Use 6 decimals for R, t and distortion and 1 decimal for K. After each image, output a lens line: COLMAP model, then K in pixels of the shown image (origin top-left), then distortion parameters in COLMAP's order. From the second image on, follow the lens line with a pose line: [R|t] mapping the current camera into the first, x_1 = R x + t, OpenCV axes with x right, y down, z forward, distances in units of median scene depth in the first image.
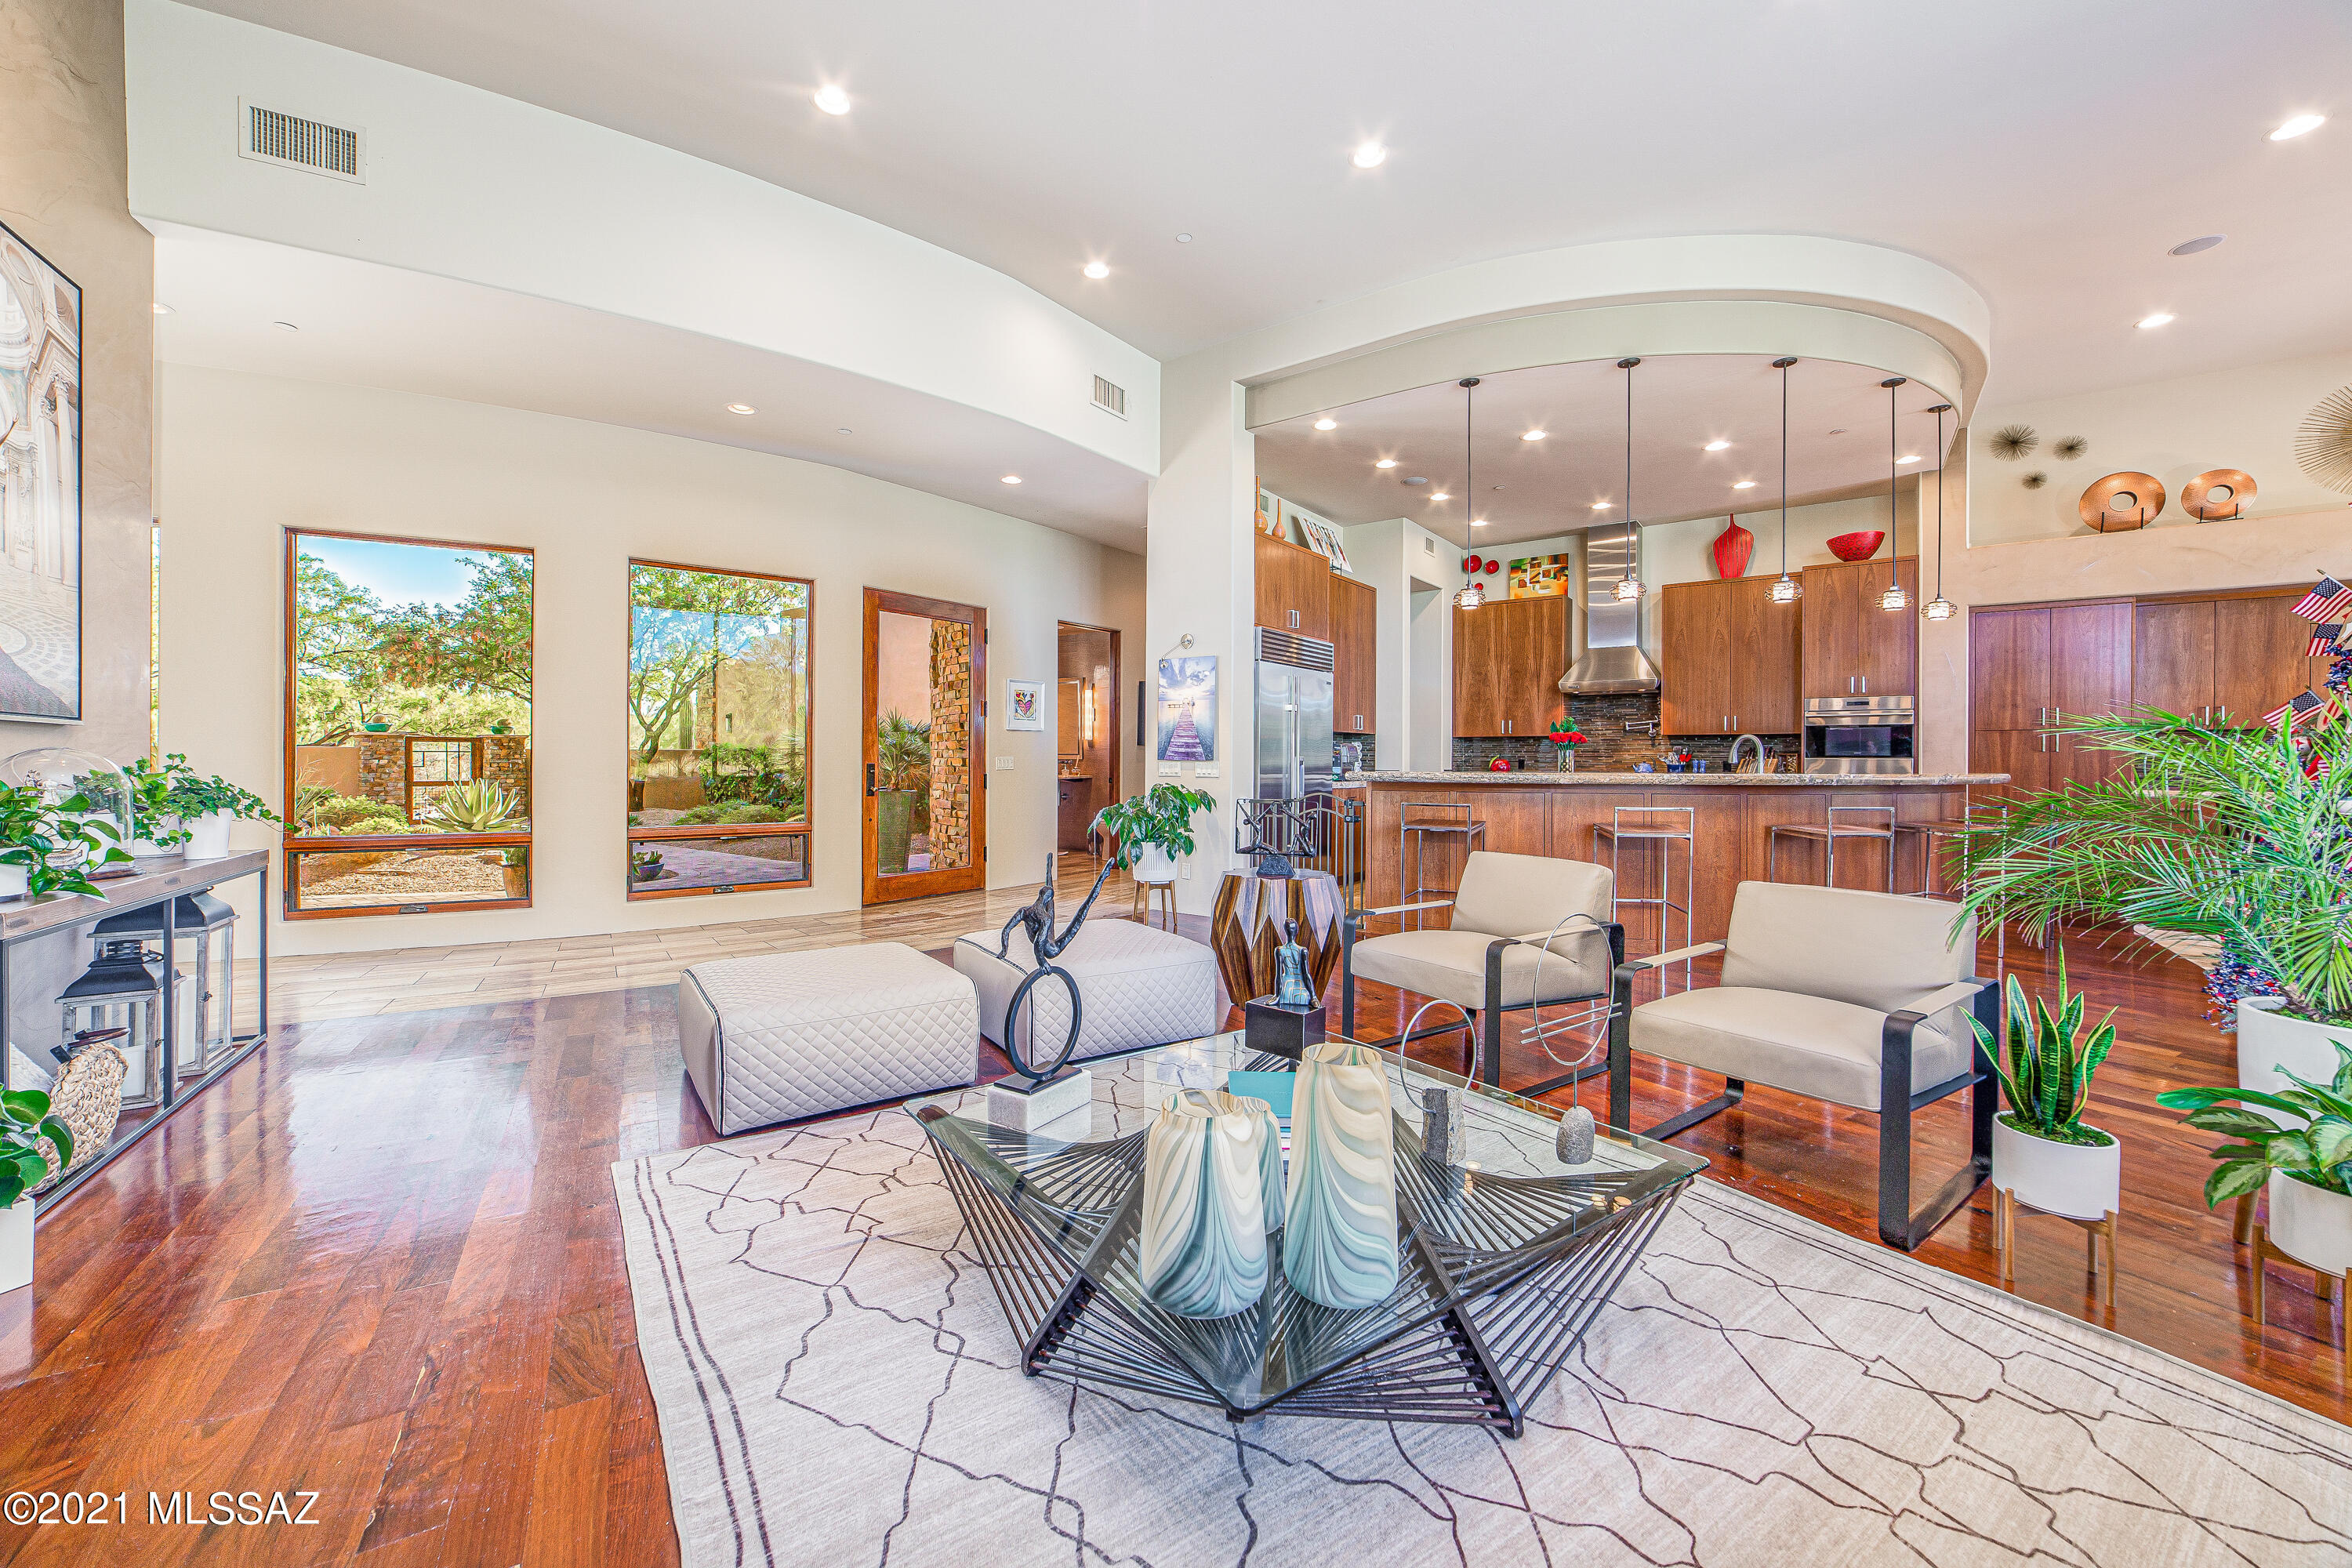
lens RADIAL K [[922.5, 0, 1169.8], [0, 922.5, 765.6], [0, 0, 1]] dist [-0.026030, 0.009251]
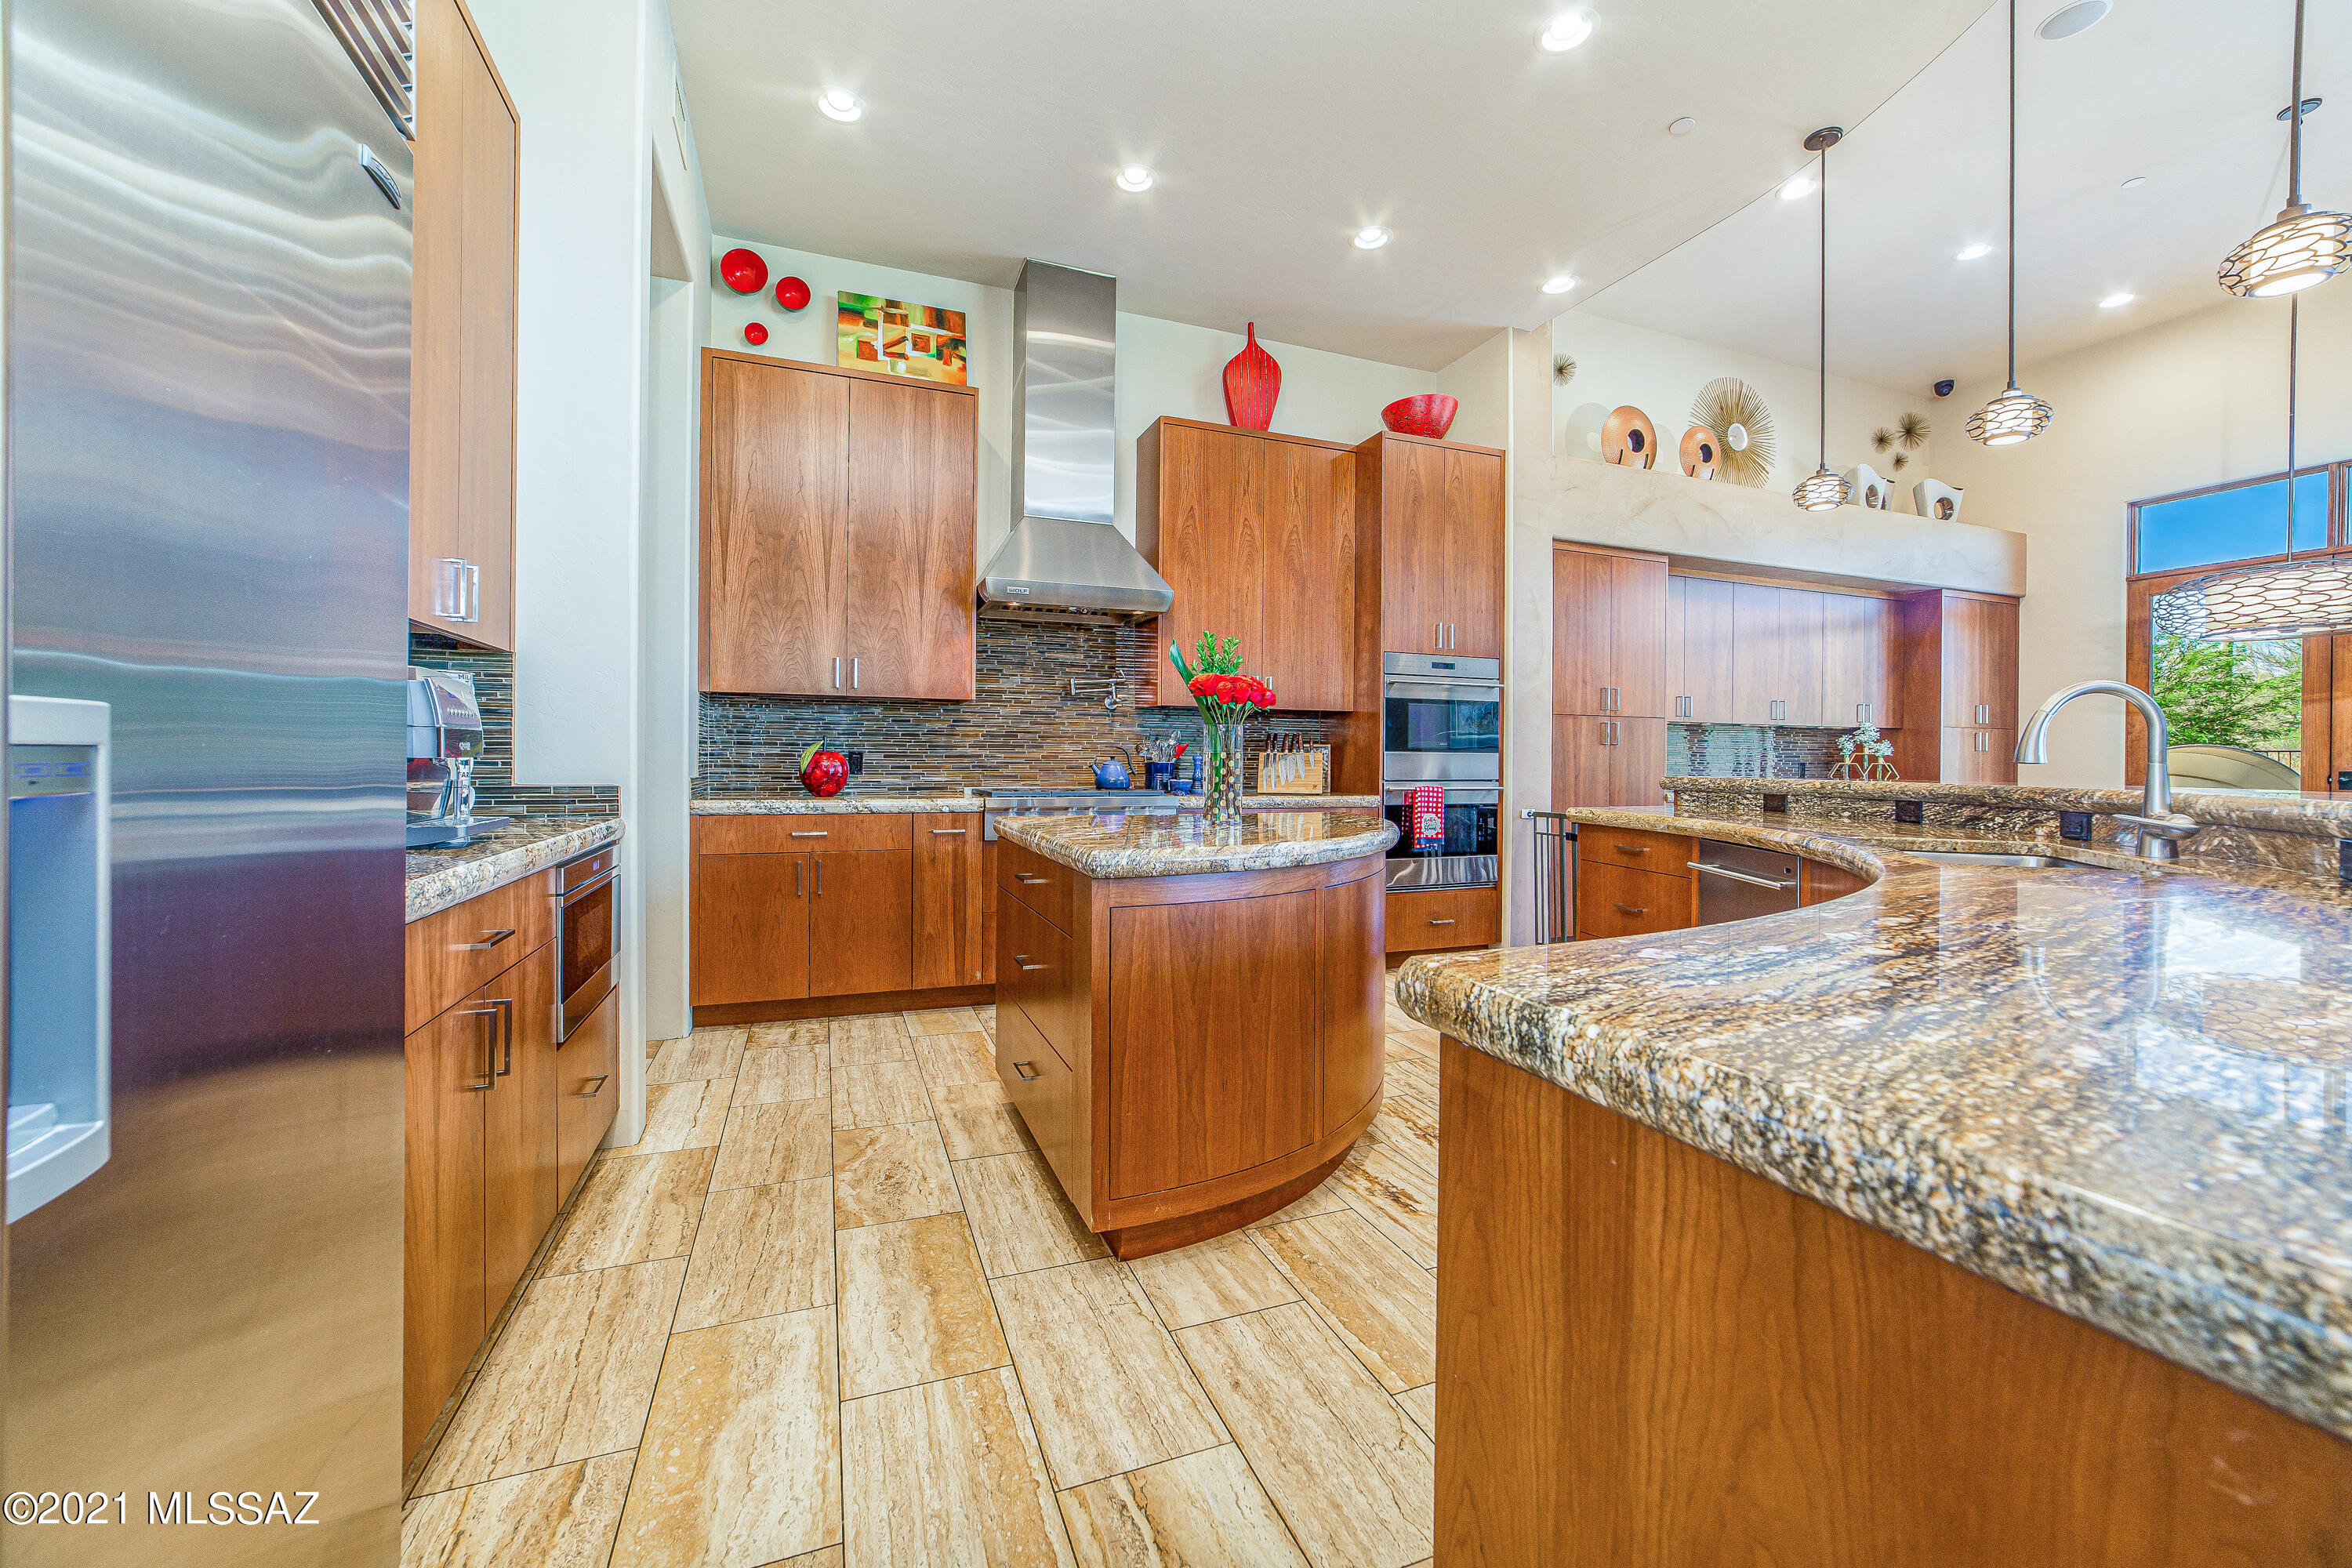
lens RADIAL K [[908.7, 0, 1172.0], [0, 908.7, 773.6], [0, 0, 1]] dist [-0.026376, 0.008227]
pose [[0.535103, -0.013504, 0.844679, 0.118035], [0.000143, 0.999874, 0.015894, -0.003403], [-0.844787, -0.008384, 0.535038, 0.803610]]
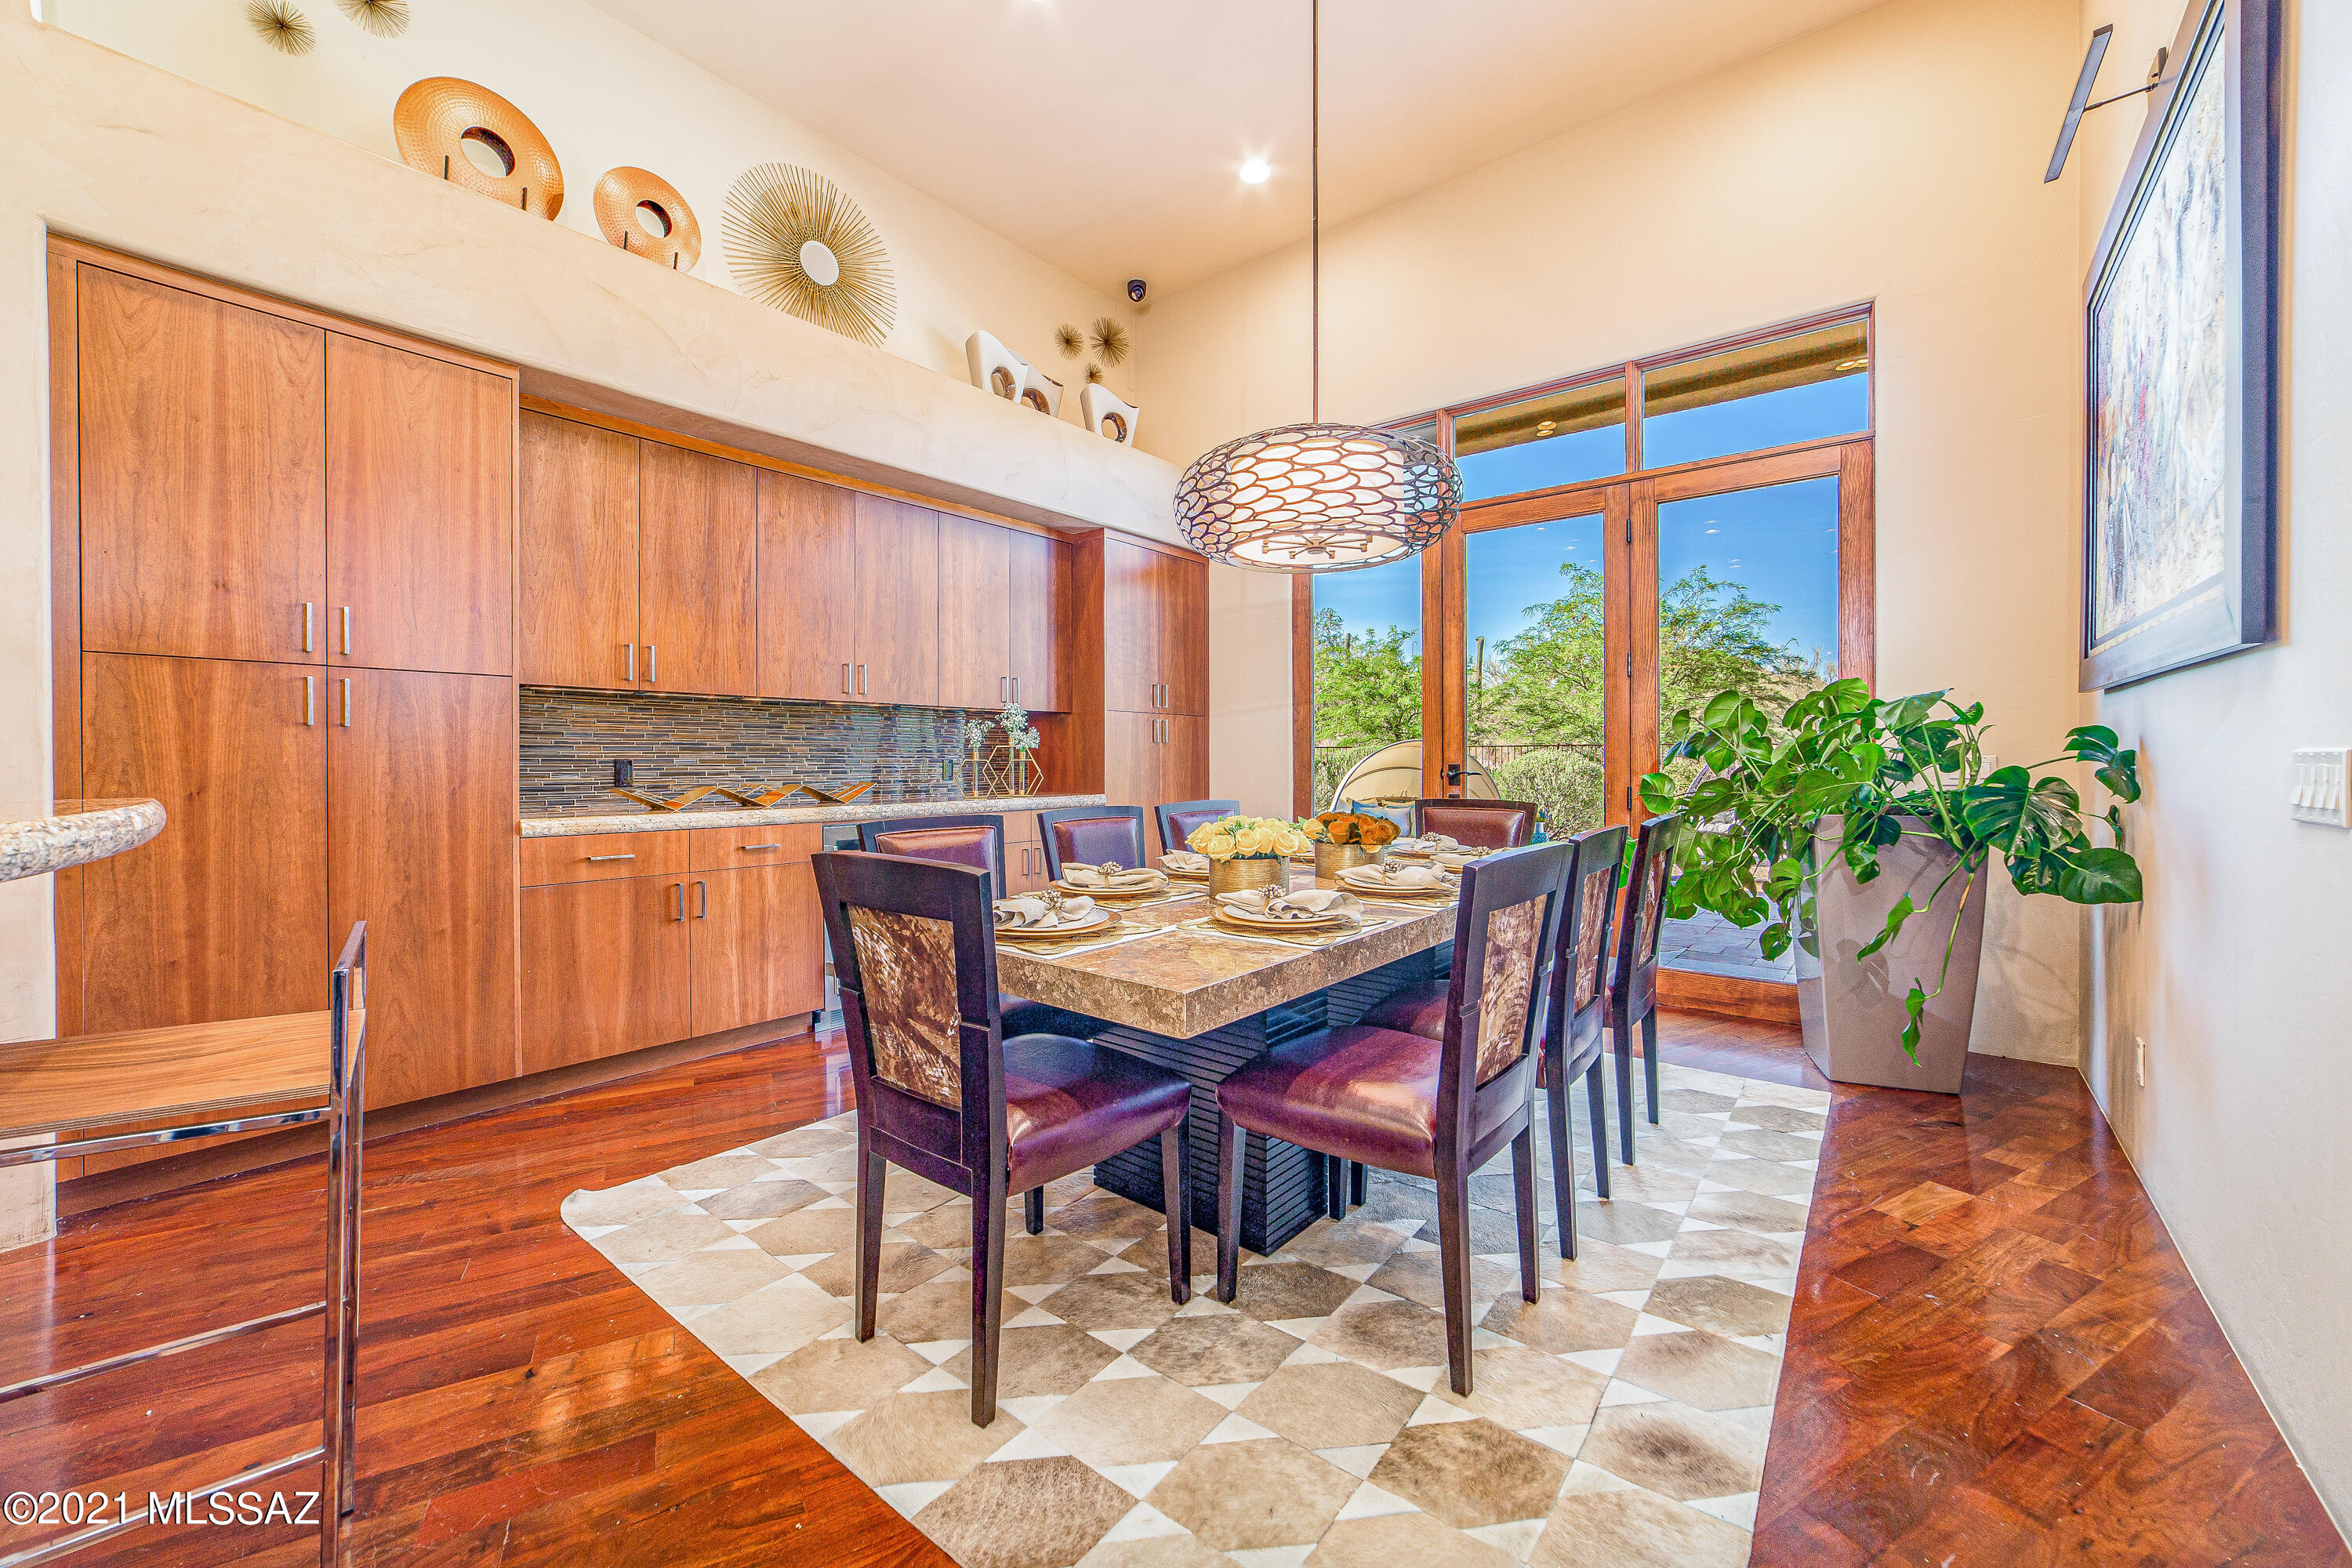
lens RADIAL K [[922.5, 0, 1169.8], [0, 922.5, 765.6], [0, 0, 1]] dist [-0.026030, 0.009251]
pose [[0.044294, -0.012273, 0.998943, 0.552448], [0.003910, 0.999919, 0.012112, -0.002720], [-0.999011, 0.003369, 0.044339, 0.575241]]
